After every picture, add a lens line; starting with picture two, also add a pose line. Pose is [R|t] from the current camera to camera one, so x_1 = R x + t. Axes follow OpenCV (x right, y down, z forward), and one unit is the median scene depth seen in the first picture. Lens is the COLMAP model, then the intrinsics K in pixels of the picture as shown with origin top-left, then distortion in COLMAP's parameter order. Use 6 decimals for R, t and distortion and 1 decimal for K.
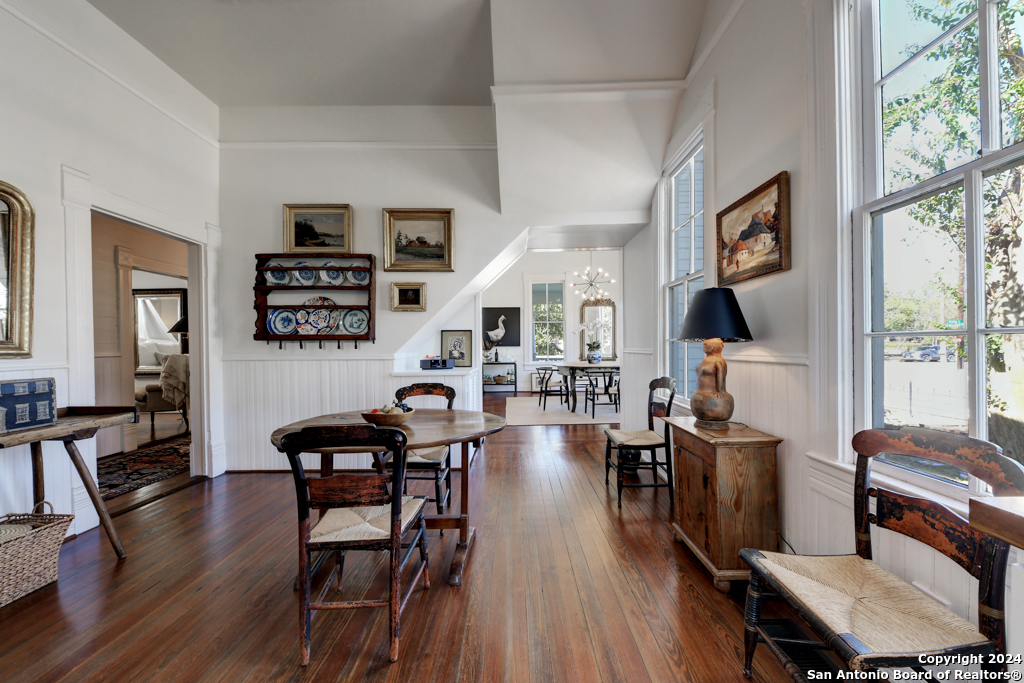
lens RADIAL K [[356.5, 0, 515.6], [0, 356.5, 342.2], [0, 0, 1]] dist [0.006284, -0.003137]
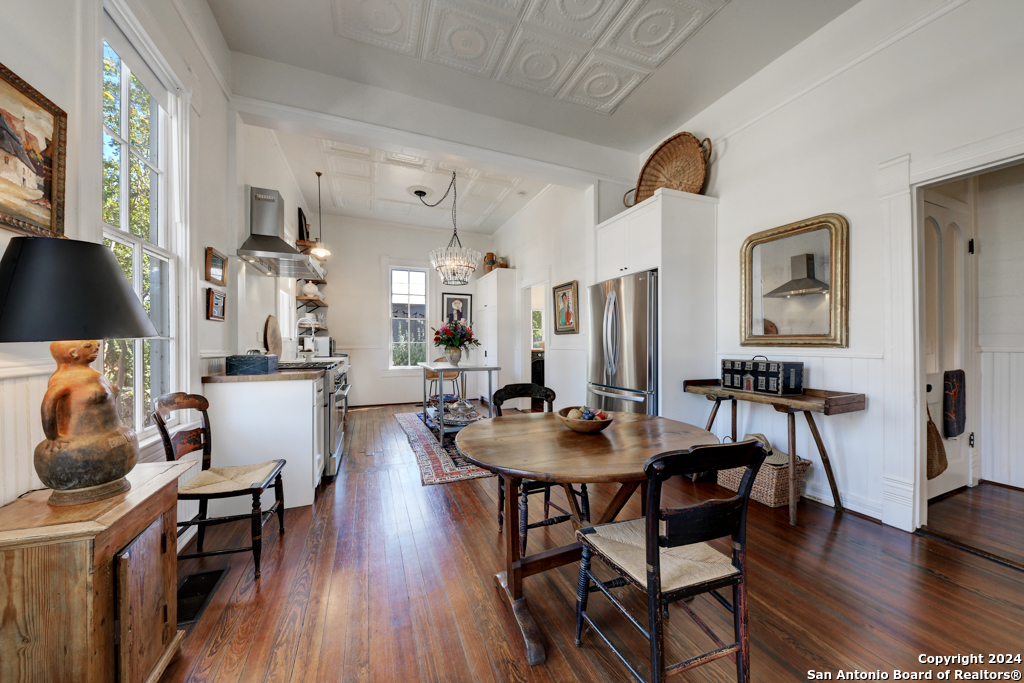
lens RADIAL K [[356.5, 0, 515.2], [0, 356.5, 336.9], [0, 0, 1]] dist [0.006284, -0.003137]
pose [[-0.921433, 0.007147, -0.388472, 0.048786], [0.011616, 0.999891, -0.009158, 0.001061], [0.388365, -0.012951, -0.921415, 0.549221]]
